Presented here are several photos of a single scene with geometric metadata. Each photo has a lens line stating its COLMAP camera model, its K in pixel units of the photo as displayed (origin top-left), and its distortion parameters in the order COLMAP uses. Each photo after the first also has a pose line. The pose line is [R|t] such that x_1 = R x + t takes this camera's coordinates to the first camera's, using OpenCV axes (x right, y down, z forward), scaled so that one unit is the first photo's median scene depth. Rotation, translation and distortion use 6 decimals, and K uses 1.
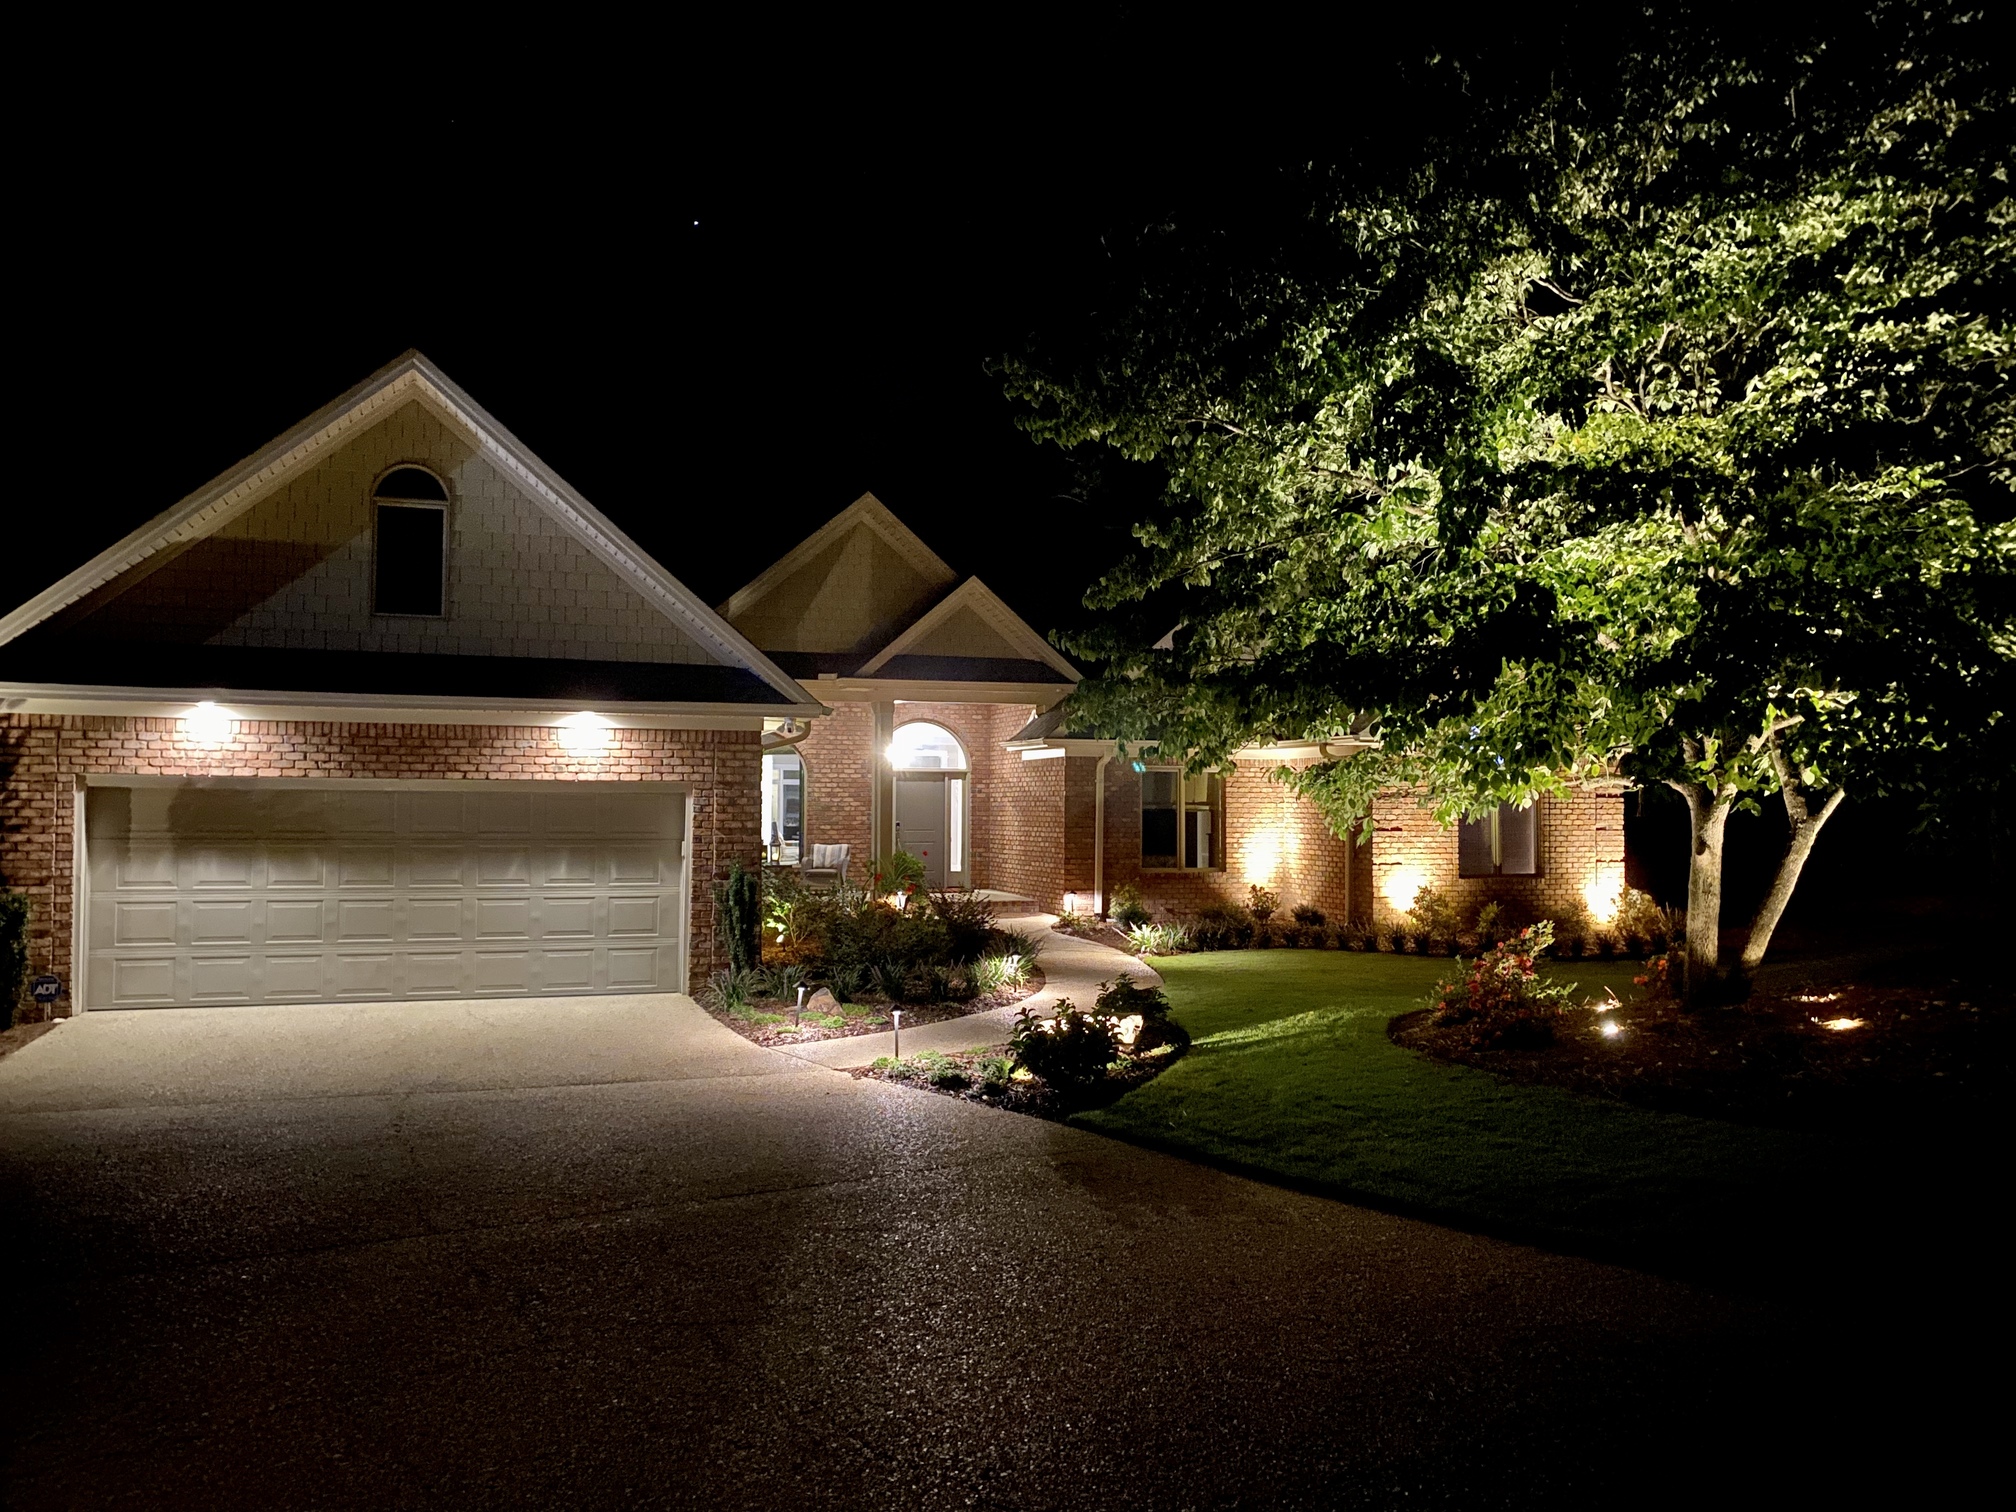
lens RADIAL K [[1555.9, 0, 998.7], [0, 1555.9, 753.3], [0, 0, 1]] dist [0.071551, -0.073508]
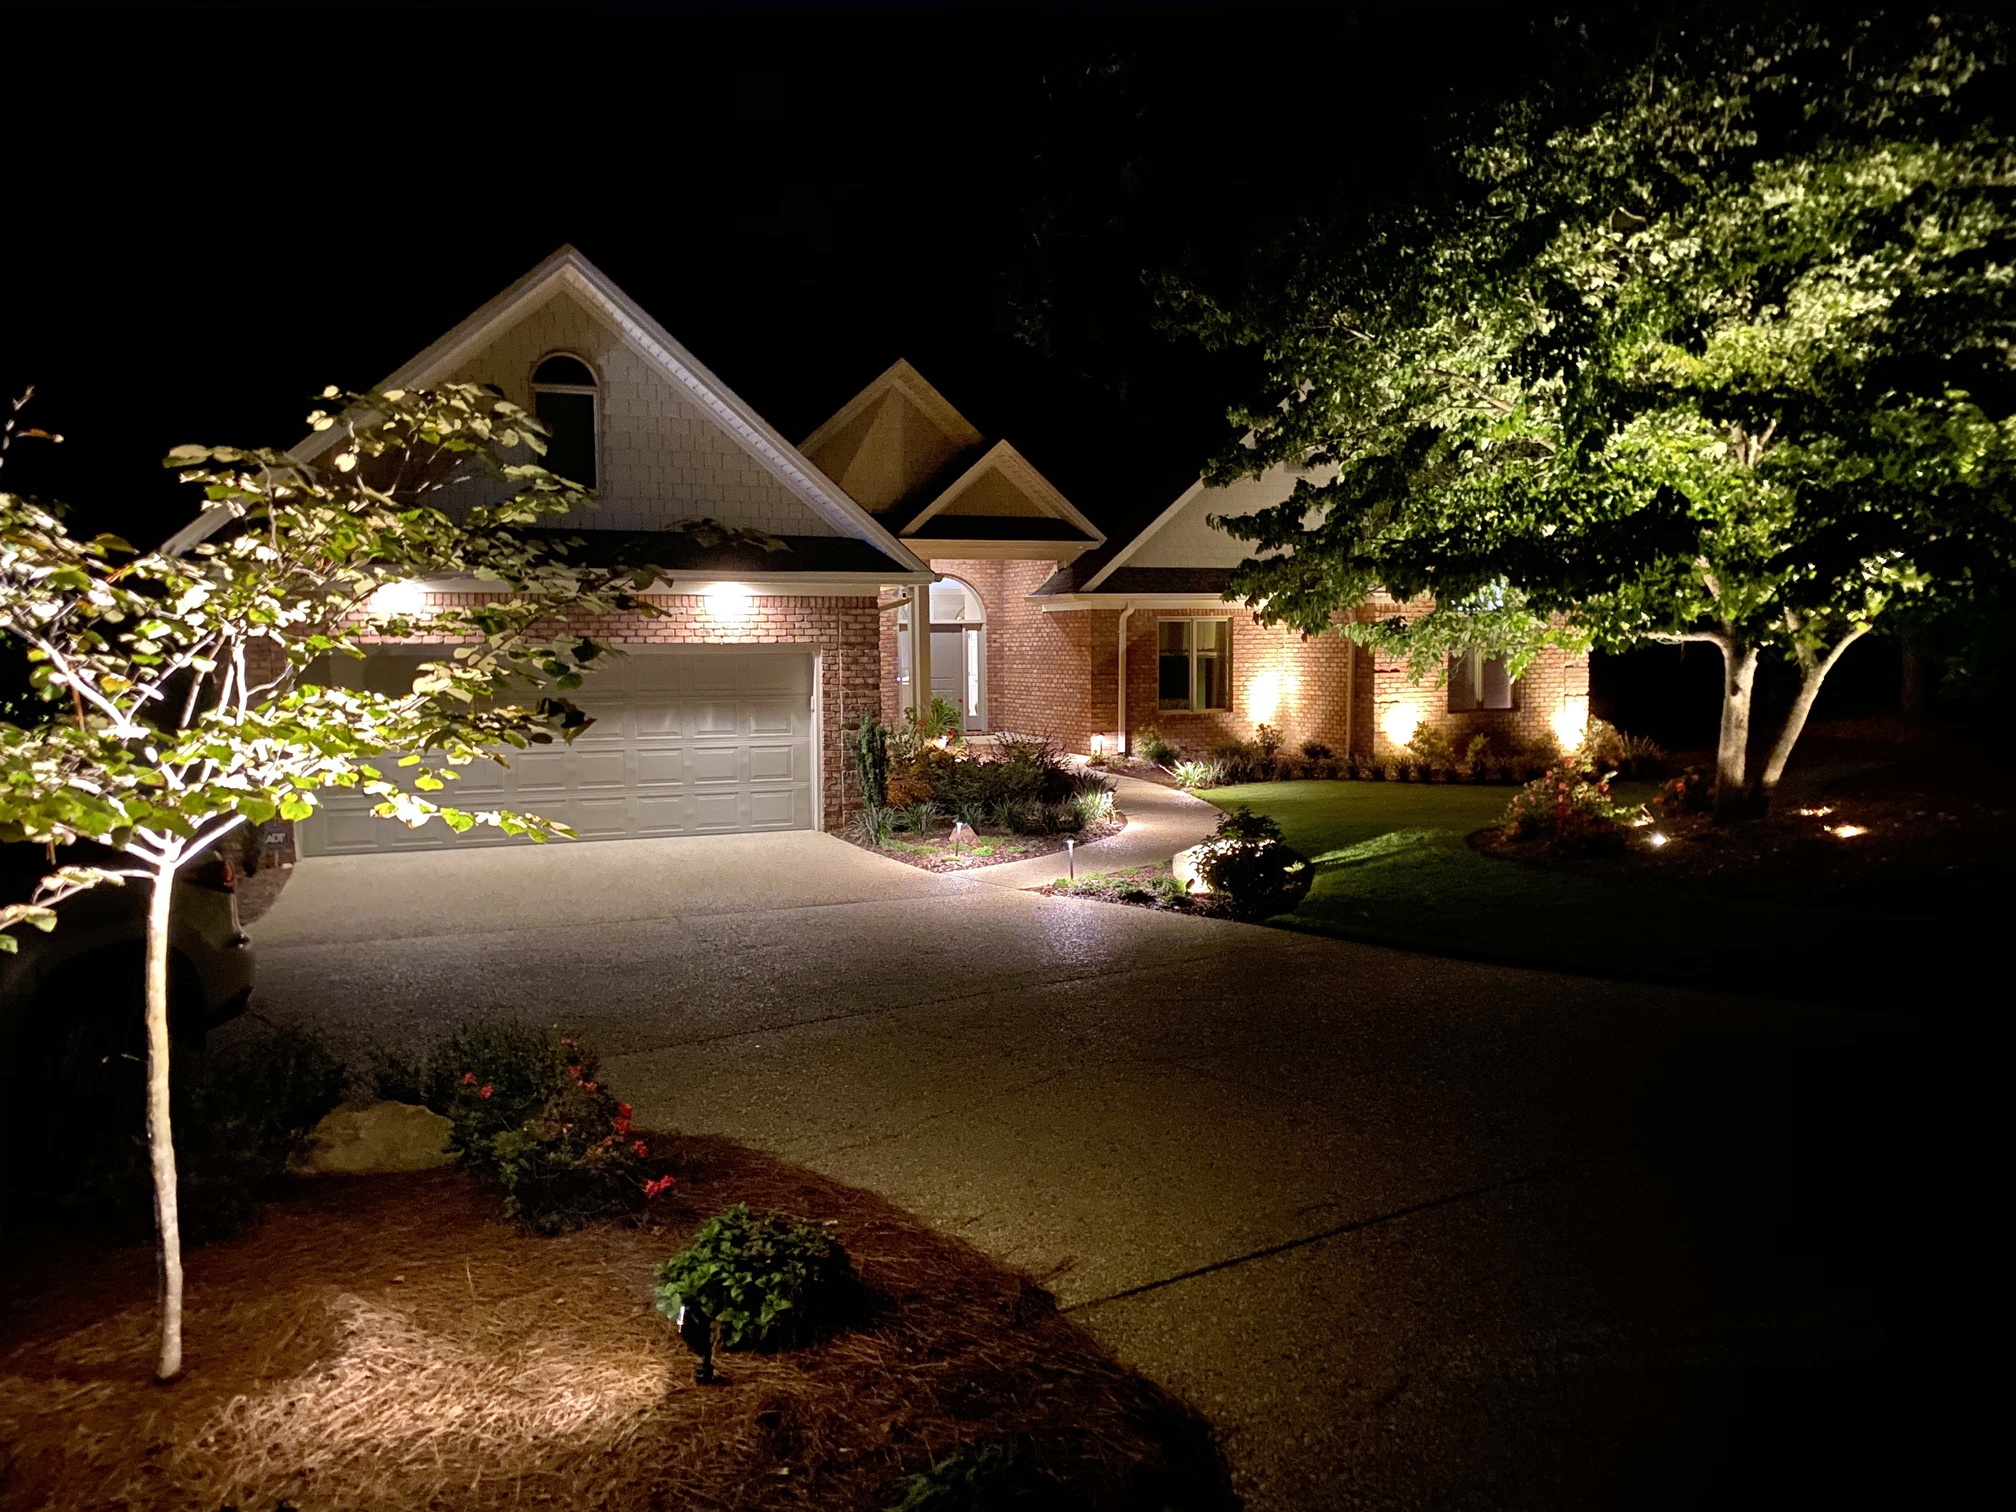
lens RADIAL K [[1555.9, 0, 998.7], [0, 1555.9, 753.3], [0, 0, 1]] dist [0.071551, -0.073508]
pose [[0.996946, -0.019335, 0.075669, -0.160610], [0.011280, 0.994359, 0.105462, -0.019703], [-0.077281, -0.104287, 0.991540, -0.123180]]
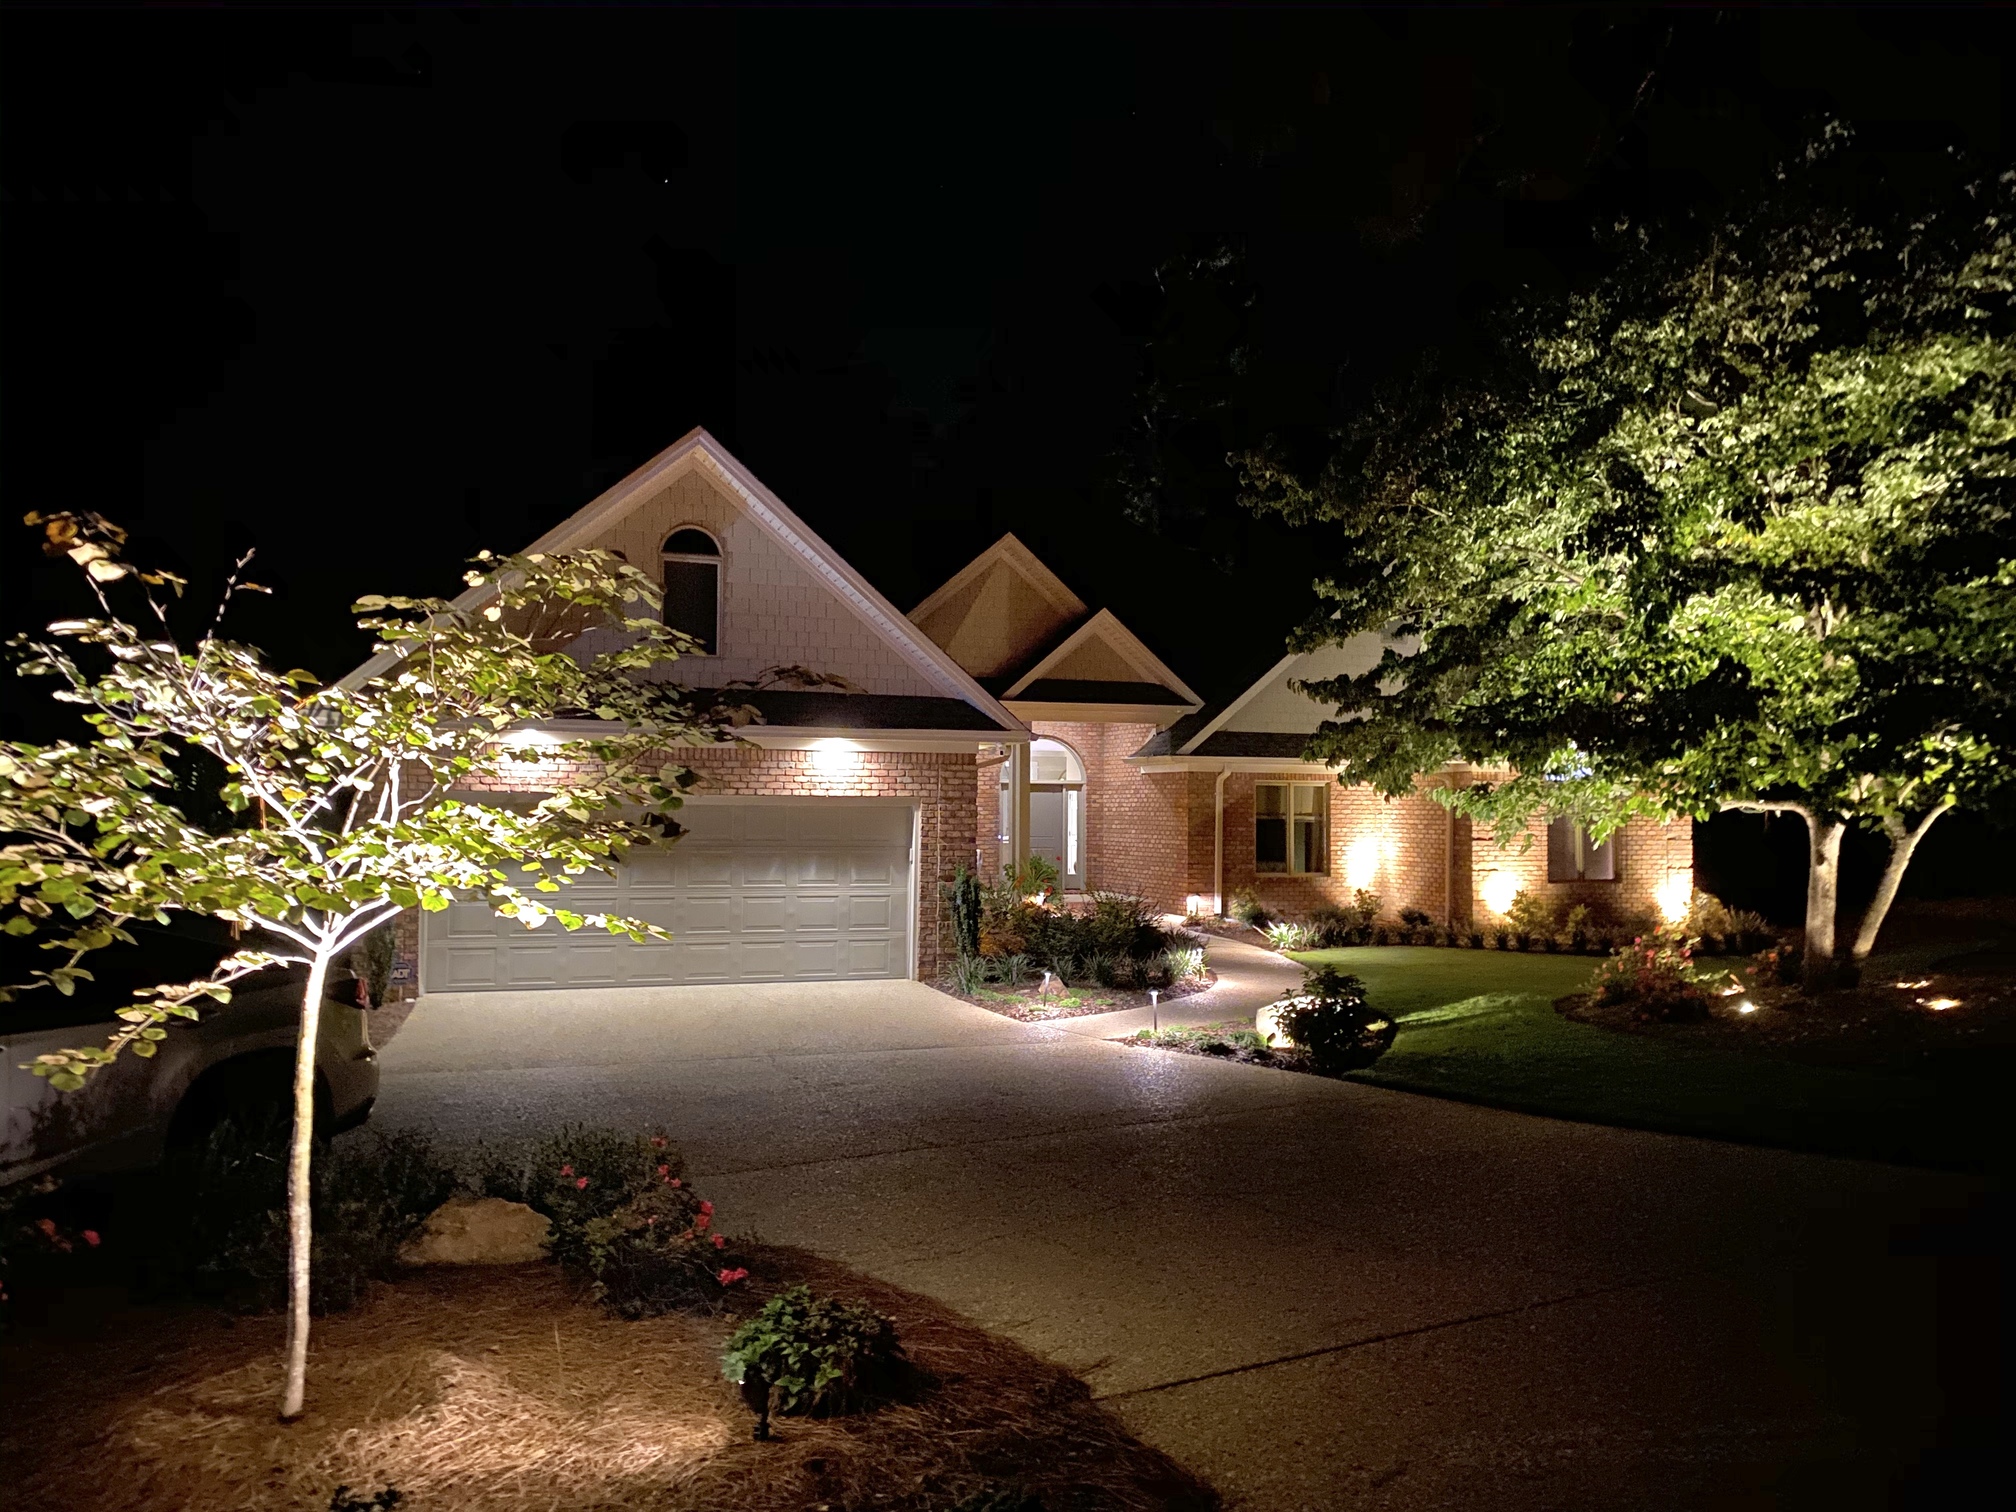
lens RADIAL K [[1557.5, 0, 1008.0], [0, 1557.5, 756.0], [0, 0, 1]] dist [0.099009, -0.117976]
pose [[0.999932, 0.004330, 0.010793, -0.148799], [-0.004333, 0.999991, 0.000249, -0.013406], [-0.010792, -0.000296, 0.999942, -0.165374]]
